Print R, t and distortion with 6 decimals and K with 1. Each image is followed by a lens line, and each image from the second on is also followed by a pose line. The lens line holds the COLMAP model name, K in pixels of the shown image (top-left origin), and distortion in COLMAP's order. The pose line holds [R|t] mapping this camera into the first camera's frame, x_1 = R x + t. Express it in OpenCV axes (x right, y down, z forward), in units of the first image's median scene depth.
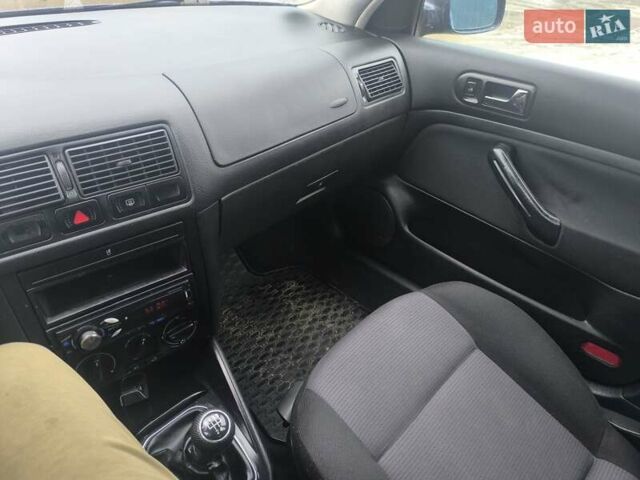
lens RADIAL K [[436.3, 0, 316.9], [0, 436.3, 240.8], [0, 0, 1]] dist [0.014128, -0.018570]
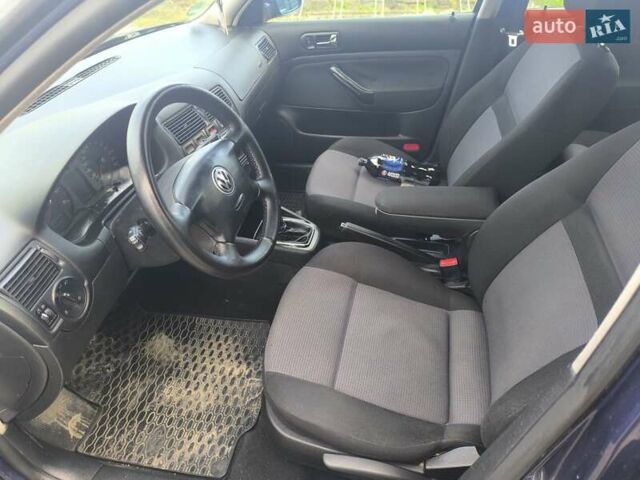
lens RADIAL K [[436.3, 0, 316.9], [0, 436.3, 240.8], [0, 0, 1]] dist [0.014128, -0.018570]
pose [[0.846954, -0.405941, 0.343338, -0.653346], [0.392619, 0.912986, 0.110937, 0.264447], [-0.358497, 0.040843, 0.932637, -0.805779]]
